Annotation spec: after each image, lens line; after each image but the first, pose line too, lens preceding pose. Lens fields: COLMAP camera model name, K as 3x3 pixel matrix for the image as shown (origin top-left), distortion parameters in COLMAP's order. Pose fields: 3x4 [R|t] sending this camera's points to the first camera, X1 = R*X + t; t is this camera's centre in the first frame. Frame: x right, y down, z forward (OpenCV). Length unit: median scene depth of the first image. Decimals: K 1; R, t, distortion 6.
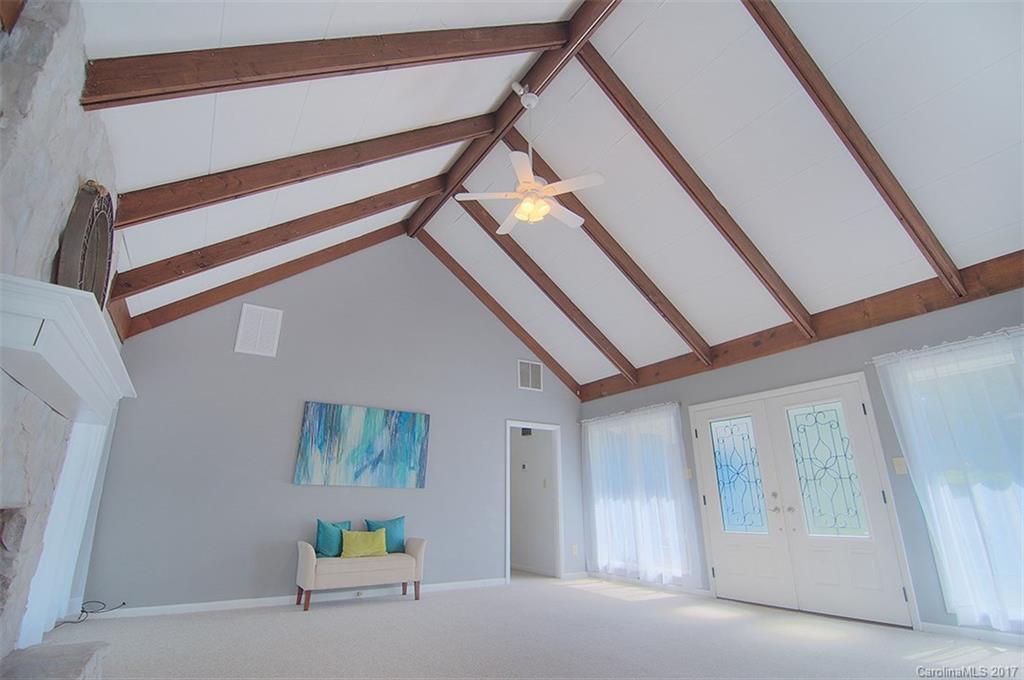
lens RADIAL K [[500.5, 0, 512.2], [0, 500.5, 331.7], [0, 0, 1]] dist [-0.003548, -0.011979]
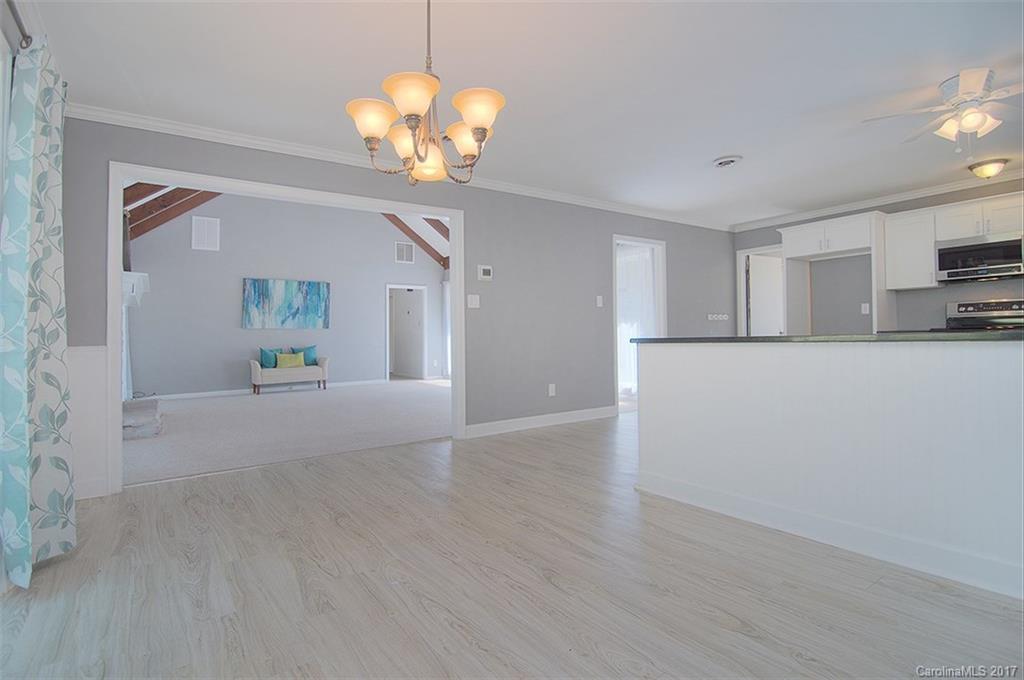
lens RADIAL K [[501.6, 0, 512.7], [0, 501.6, 313.9], [0, 0, 1]] dist [0.013946, -0.031095]
pose [[0.998251, -0.017771, 0.056382, 0.347899], [0.001076, 0.959052, 0.283227, -0.203507], [-0.059106, -0.282671, 0.957394, -0.609727]]
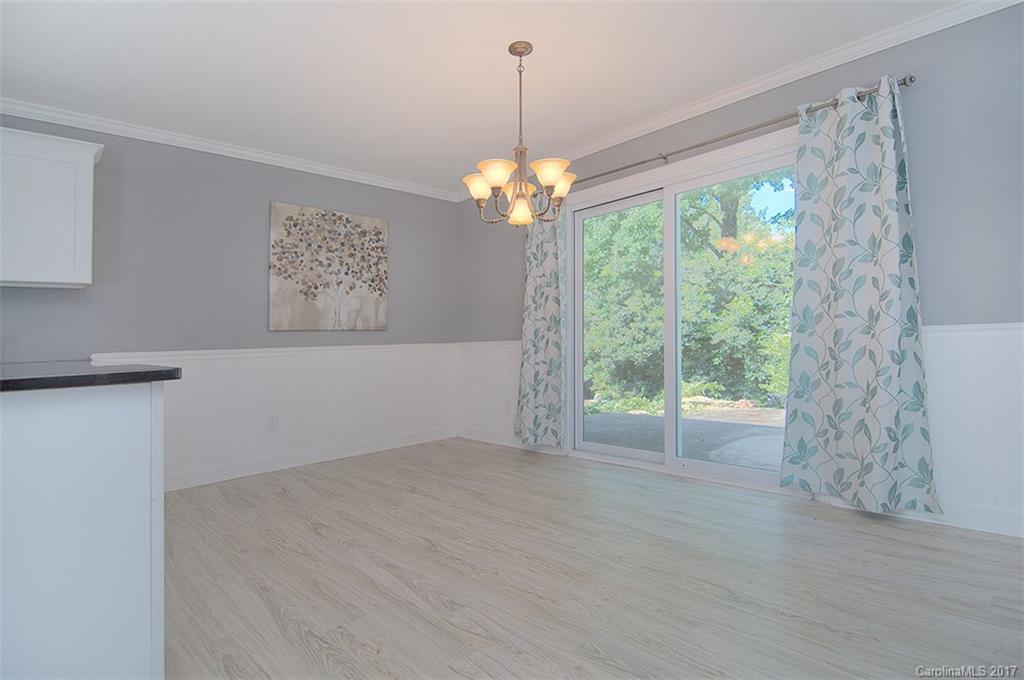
lens RADIAL K [[500.5, 0, 512.2], [0, 500.5, 331.7], [0, 0, 1]] dist [-0.003548, -0.011979]
pose [[-0.978224, 0.036792, -0.204263, 0.400633], [0.104824, 0.936999, -0.333233, 0.038930], [0.179134, -0.347388, -0.920452, 0.095800]]
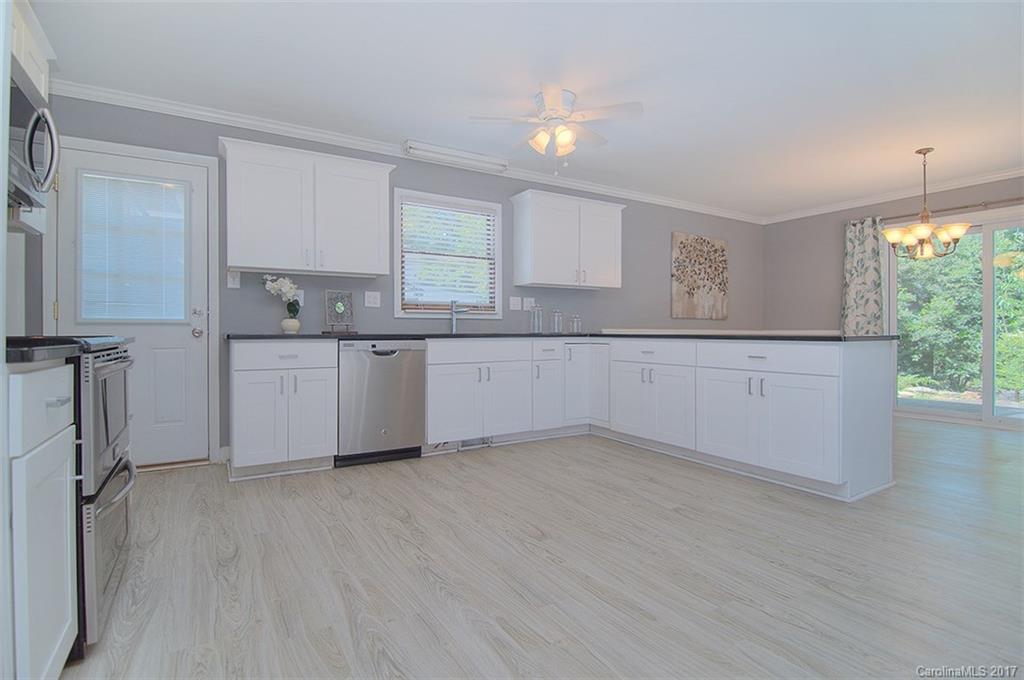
lens RADIAL K [[500.5, 0, 512.2], [0, 500.5, 331.7], [0, 0, 1]] dist [-0.003548, -0.011979]
pose [[-0.999990, 0.004338, 0.000689, 0.895649], [0.003882, 0.946223, -0.323491, 0.132585], [-0.002055, -0.323485, -0.946231, 0.369087]]
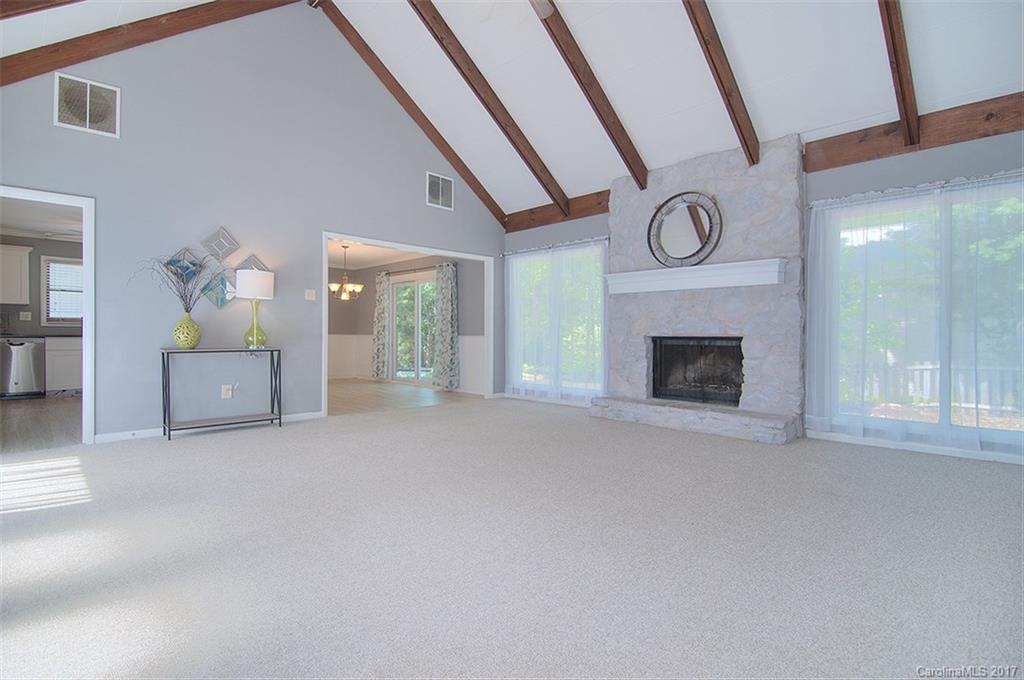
lens RADIAL K [[491.4, 0, 524.5], [0, 491.4, 340.9], [0, 0, 1]] dist [-0.026540, 0.000490]
pose [[-0.971580, -0.000078, -0.236710, 0.133904], [0.074158, 0.949557, -0.304699, 0.394376], [0.224794, -0.313594, -0.922565, 1.128627]]
